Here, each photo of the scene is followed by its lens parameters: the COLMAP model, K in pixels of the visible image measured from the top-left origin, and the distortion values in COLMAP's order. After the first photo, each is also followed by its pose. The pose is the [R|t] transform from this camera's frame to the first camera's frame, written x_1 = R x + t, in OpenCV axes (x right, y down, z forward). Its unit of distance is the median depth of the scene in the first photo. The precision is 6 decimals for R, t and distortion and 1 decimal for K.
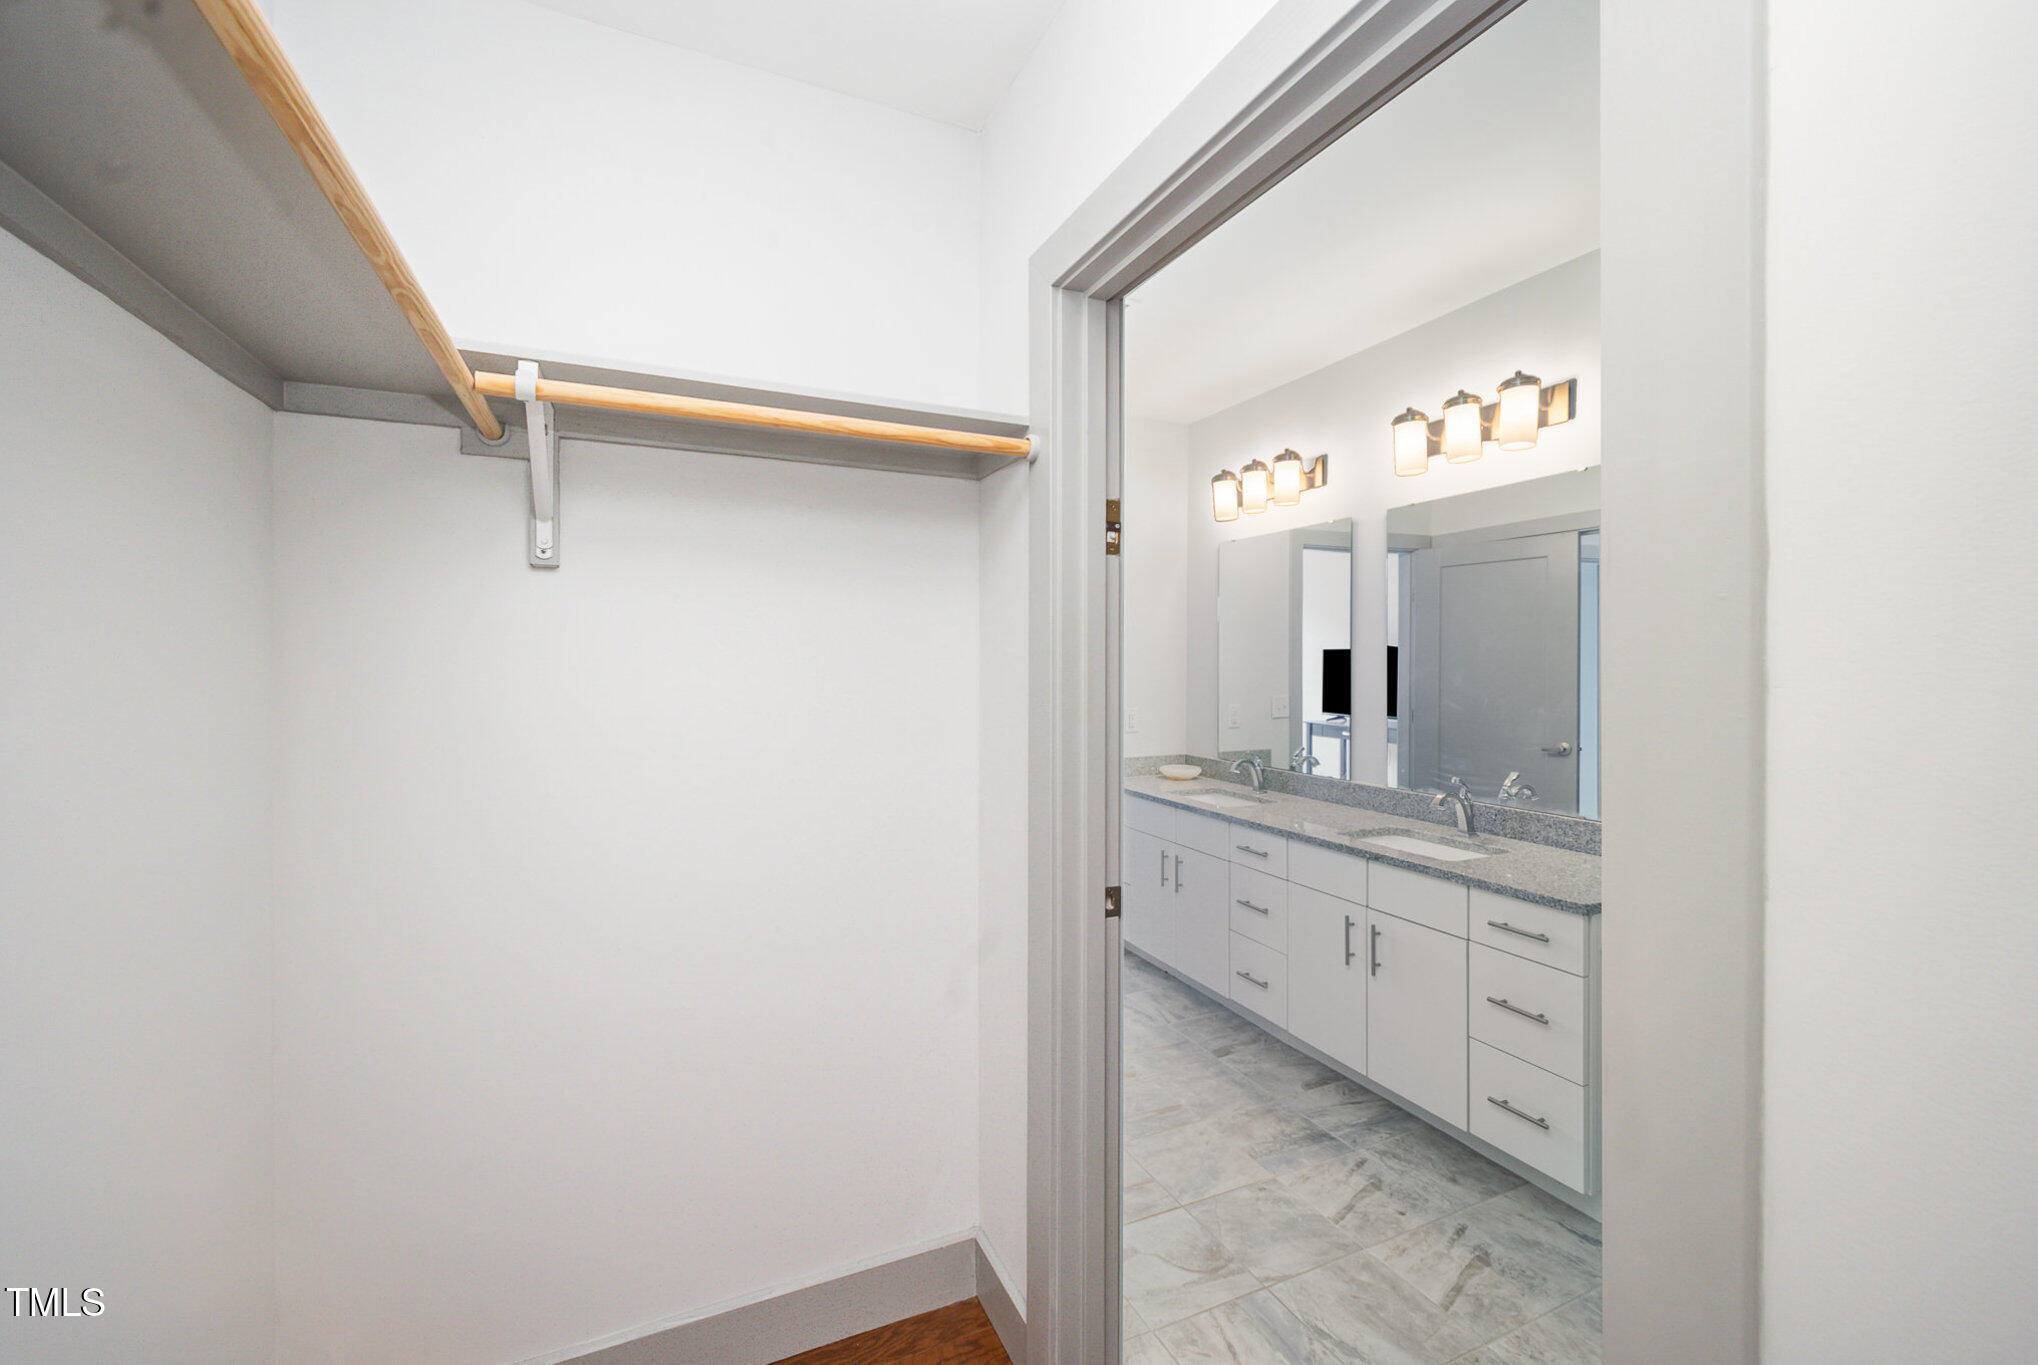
lens RADIAL K [[829.5, 0, 1011.4], [0, 829.5, 667.0], [0, 0, 1]] dist [0.001678, -0.001545]
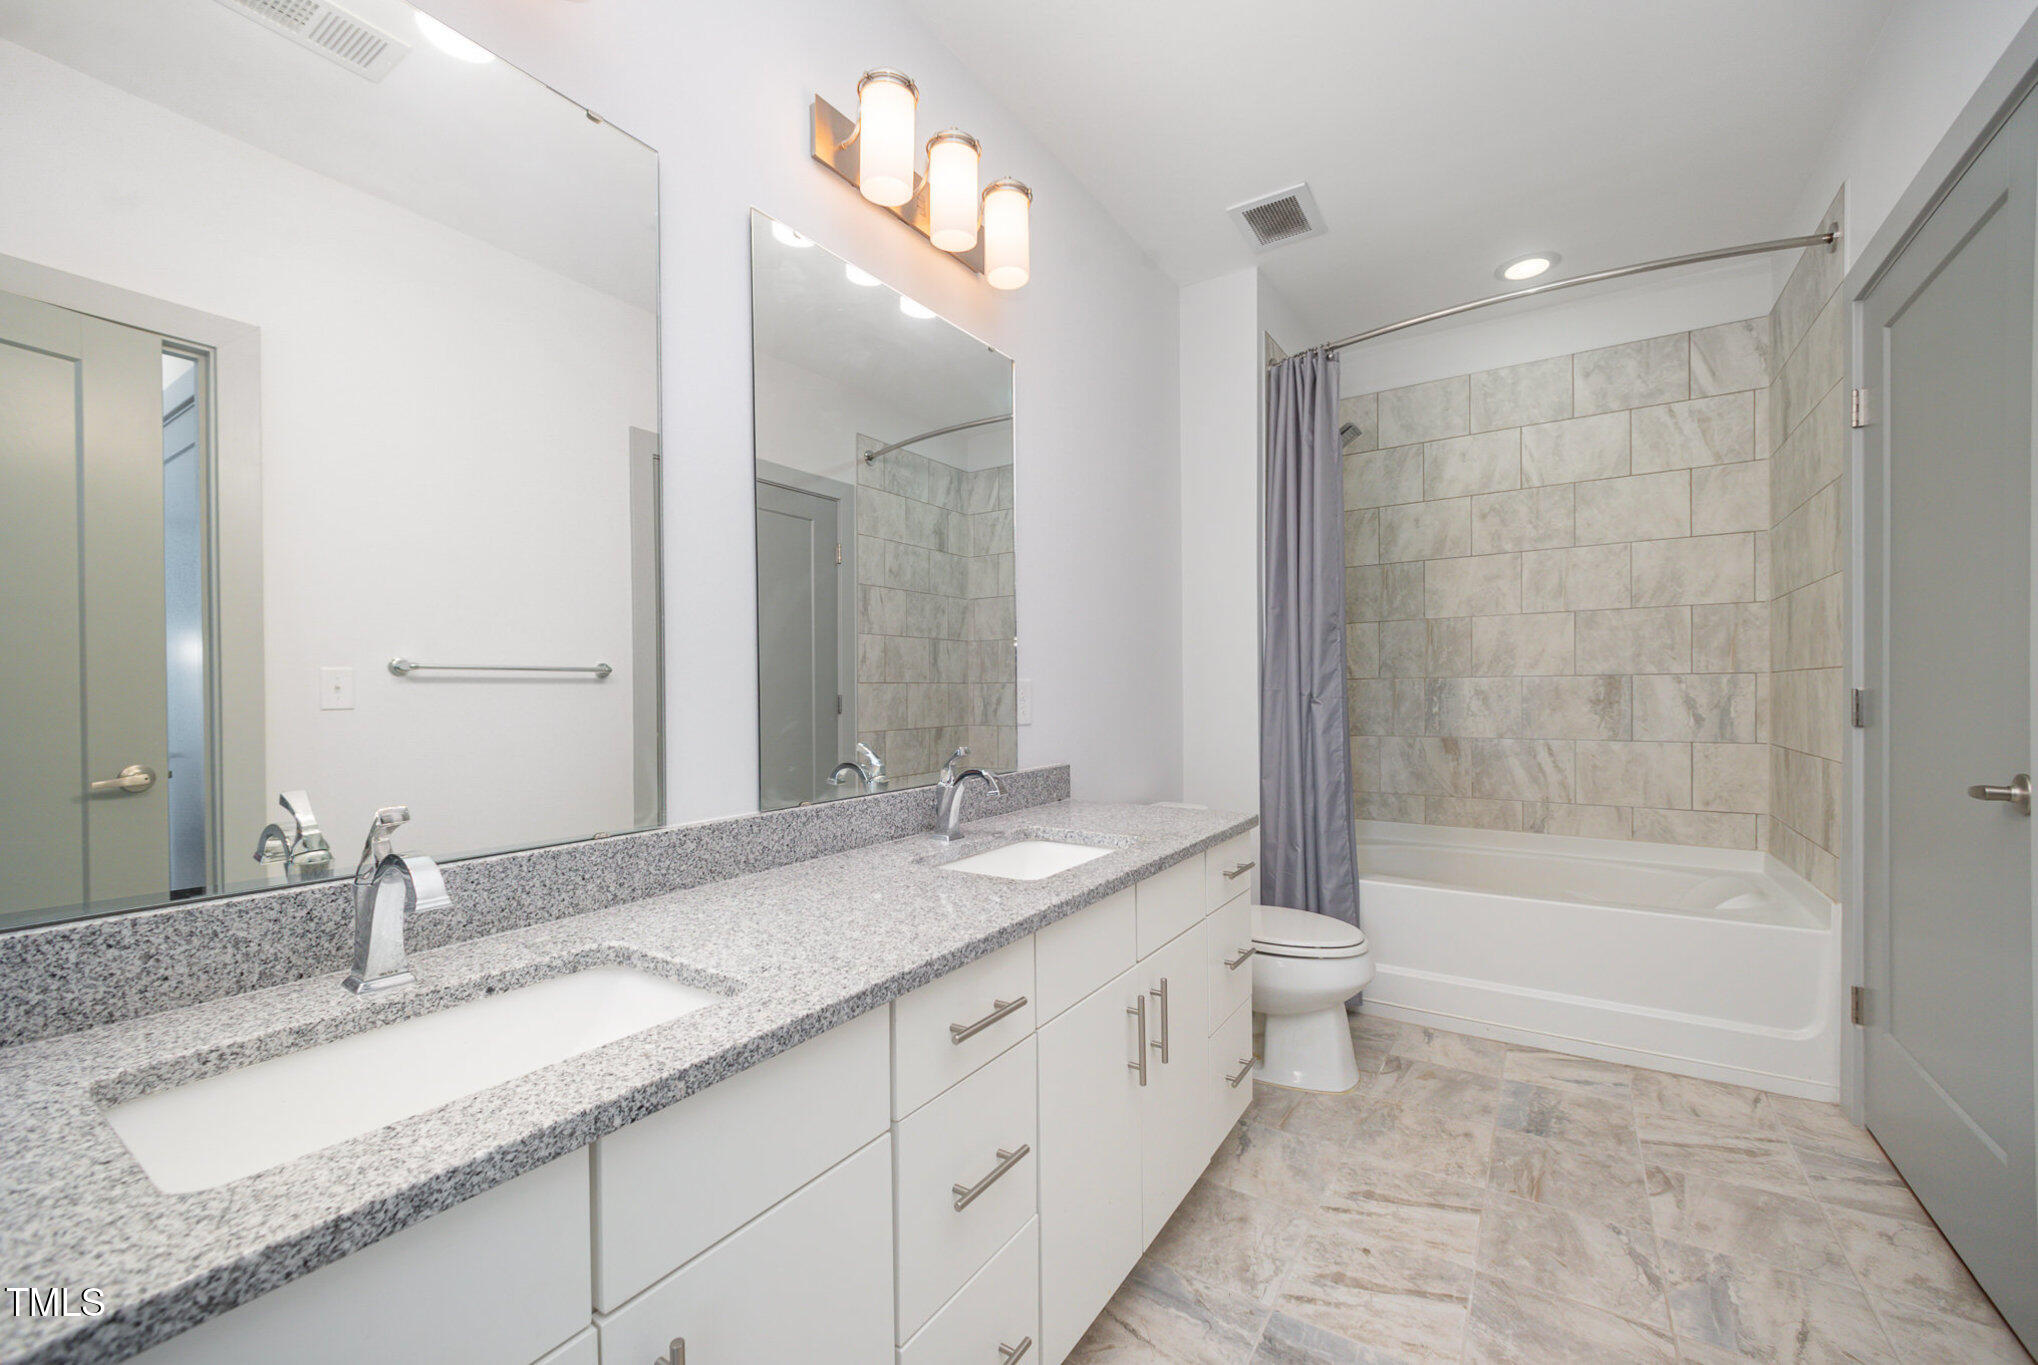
lens RADIAL K [[829.5, 0, 1017.0], [0, 829.5, 689.9], [0, 0, 1]] dist [0.001678, -0.001545]
pose [[-0.530670, 0.005907, 0.847558, -0.019854], [0.018184, 0.999825, 0.004416, 0.089111], [-0.847384, 0.017755, -0.530684, 1.309613]]
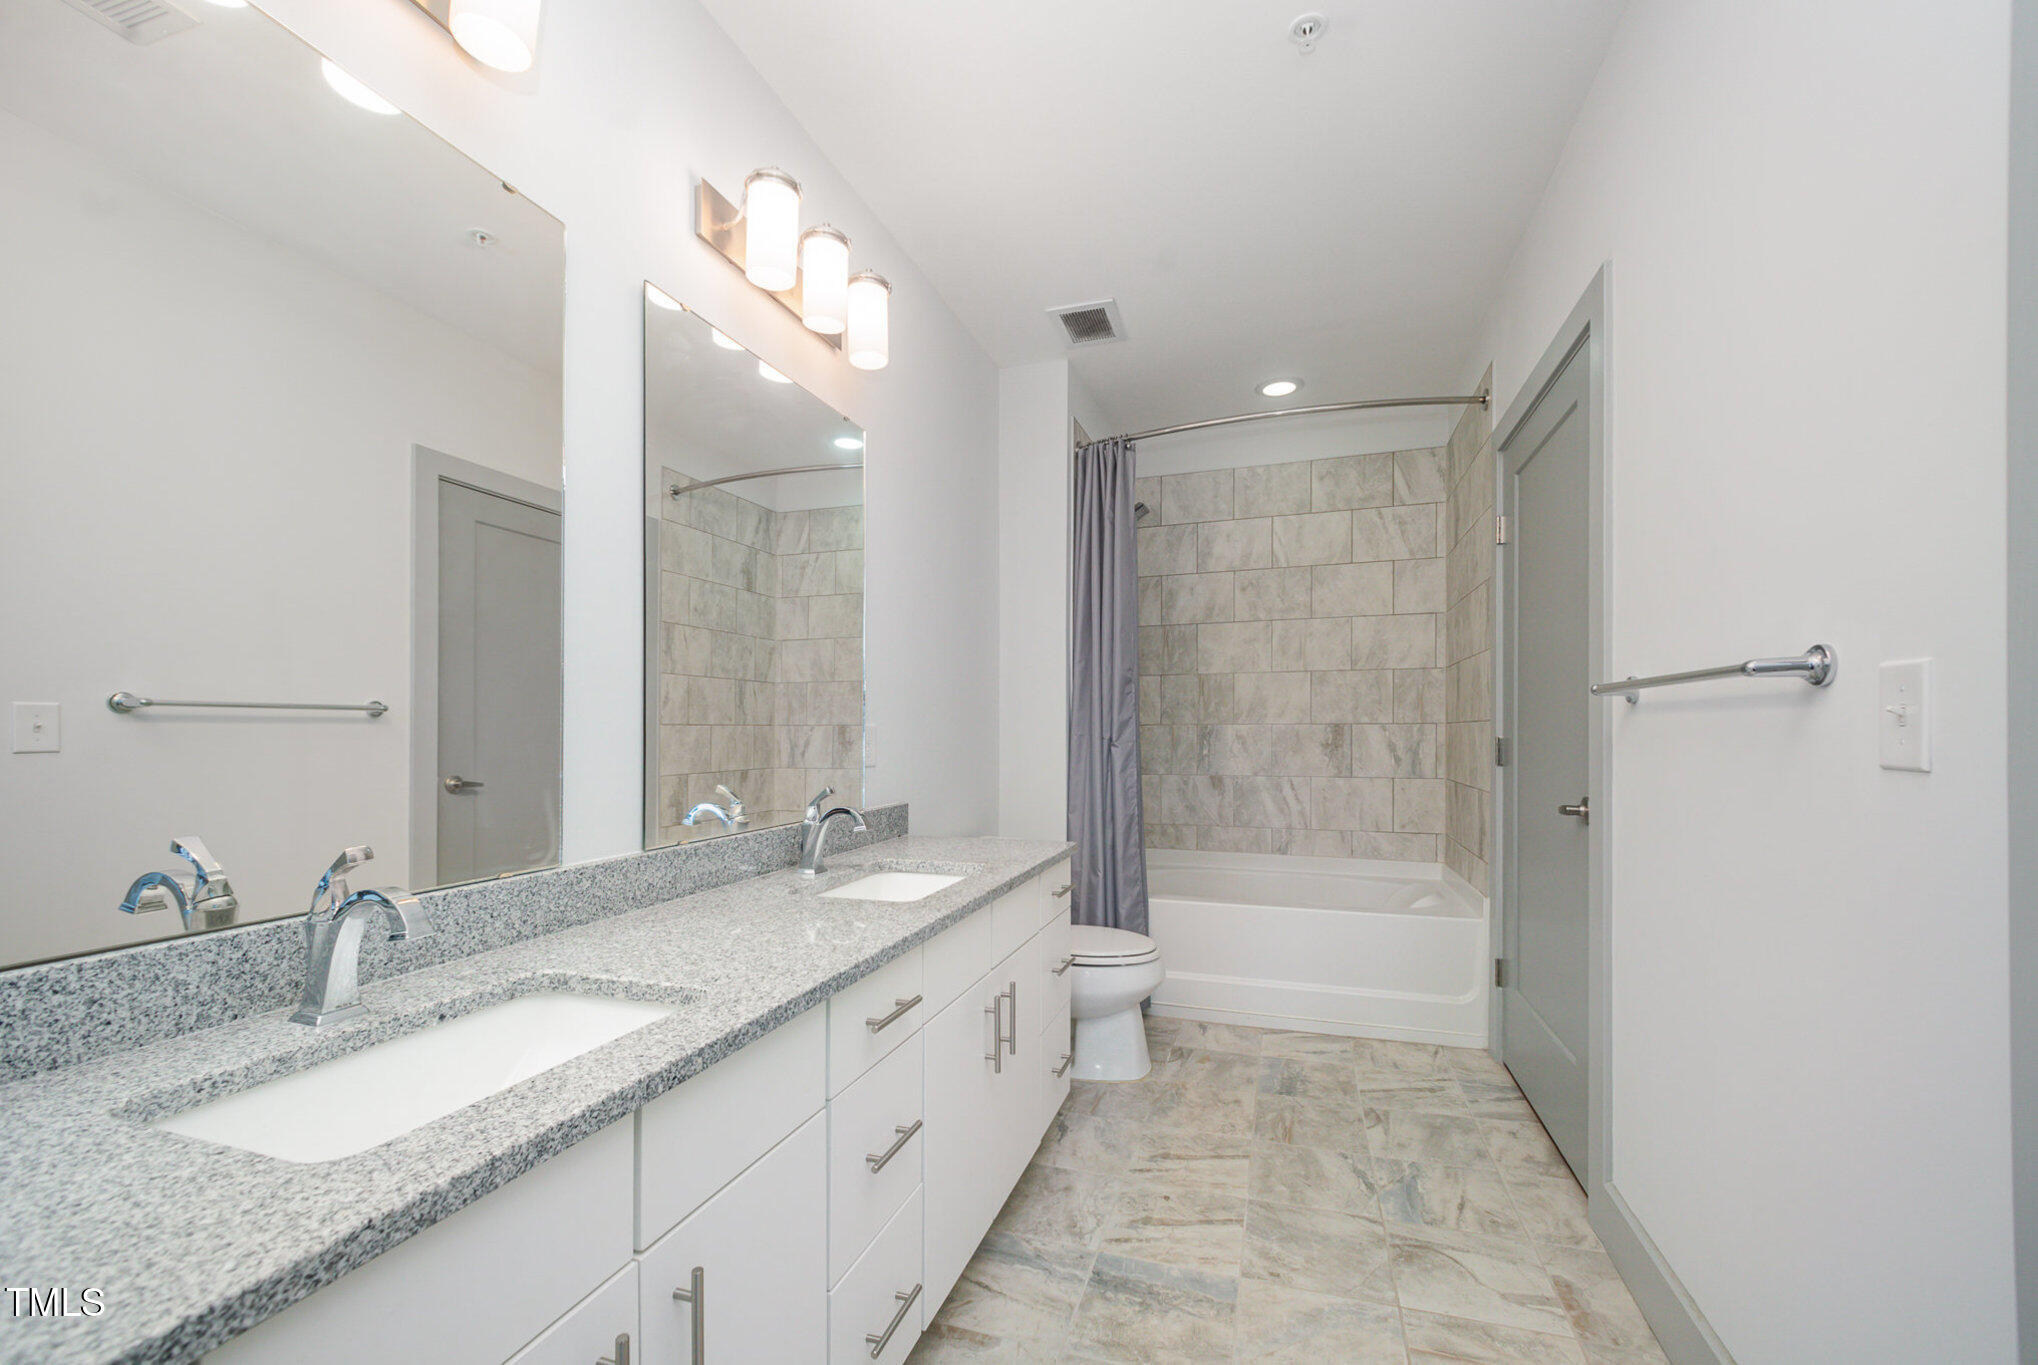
lens RADIAL K [[829.5, 0, 1023.8], [0, 829.5, 725.1], [0, 0, 1]] dist [0.001678, -0.001545]
pose [[-0.733865, 0.006786, 0.679261, -0.050484], [0.009632, 0.999954, 0.000417, 0.084244], [-0.679227, 0.006849, -0.733896, 1.405687]]
